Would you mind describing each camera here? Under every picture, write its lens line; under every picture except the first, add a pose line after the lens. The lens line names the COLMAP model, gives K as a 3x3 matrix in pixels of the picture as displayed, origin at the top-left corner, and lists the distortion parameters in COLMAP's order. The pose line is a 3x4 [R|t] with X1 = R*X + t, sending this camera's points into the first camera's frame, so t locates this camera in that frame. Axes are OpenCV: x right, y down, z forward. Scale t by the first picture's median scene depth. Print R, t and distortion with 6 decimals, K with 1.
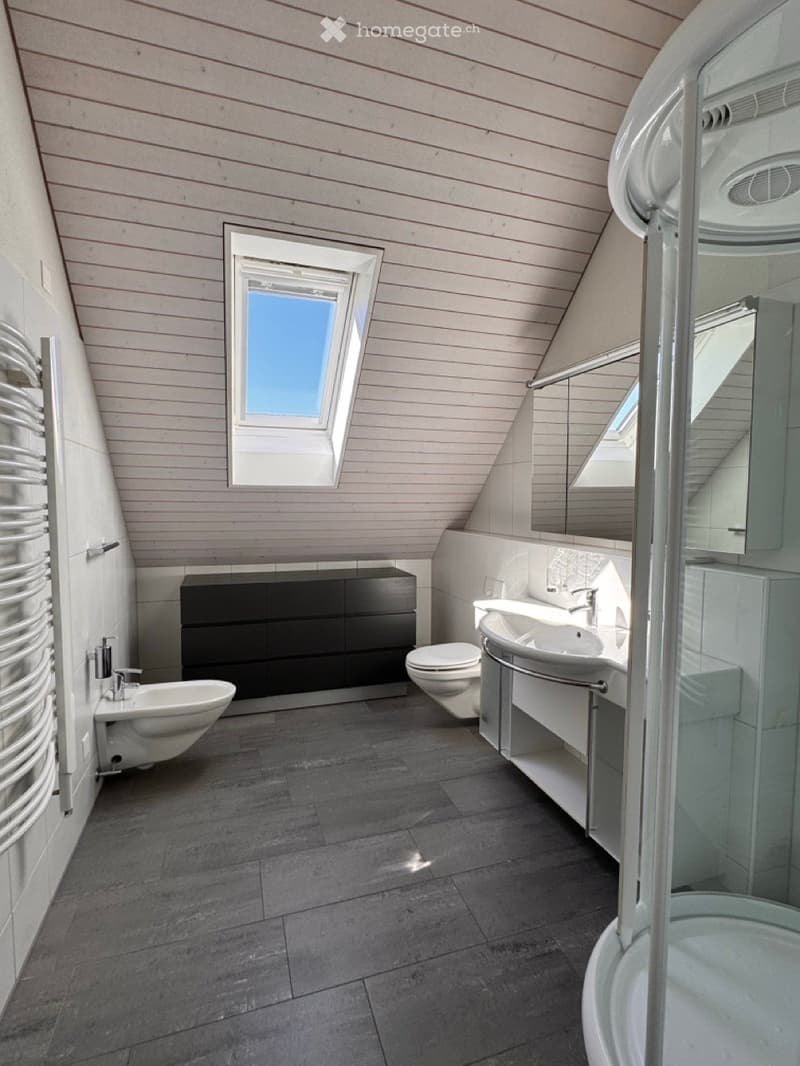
lens RADIAL K [[516.7, 0, 398.6], [0, 516.7, 532.5], [0, 0, 1]] dist [-0.000930, -0.000154]
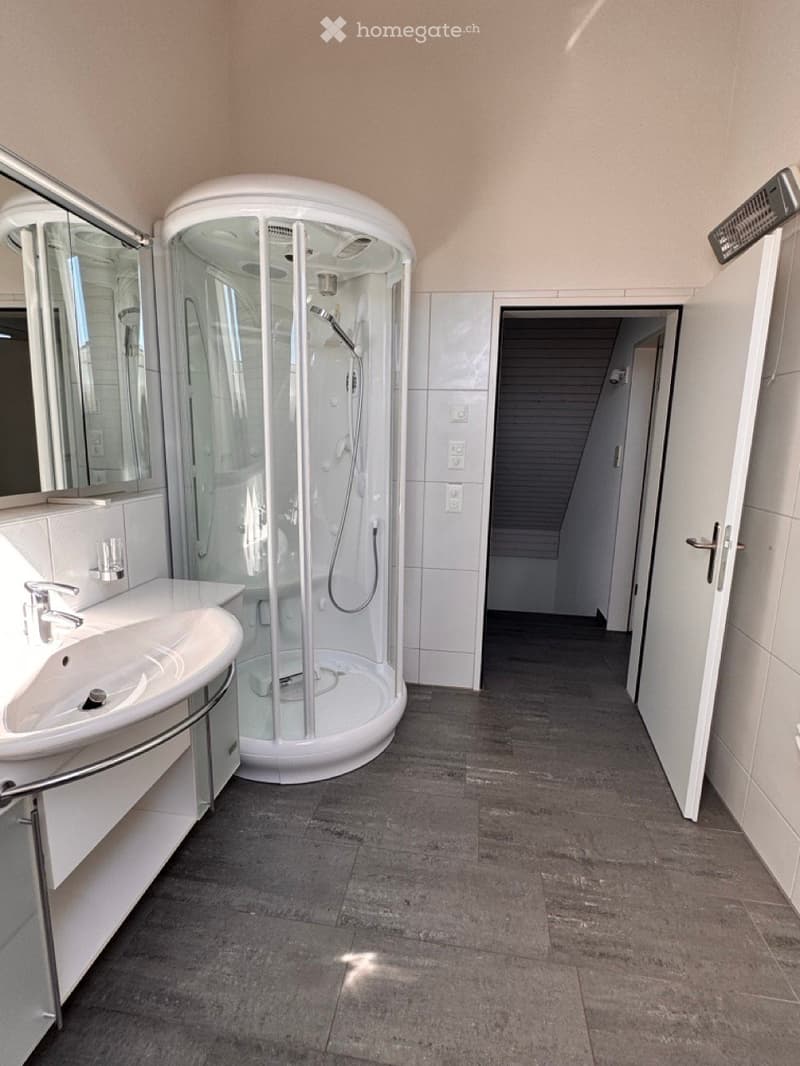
lens RADIAL K [[516.7, 0, 398.8], [0, 516.7, 531.7], [0, 0, 1]] dist [-0.000930, -0.000154]
pose [[-0.891829, -0.113202, 0.437979, -0.253695], [-0.005665, 0.970902, 0.239408, -0.094838], [-0.452337, 0.211030, -0.866520, 1.479144]]
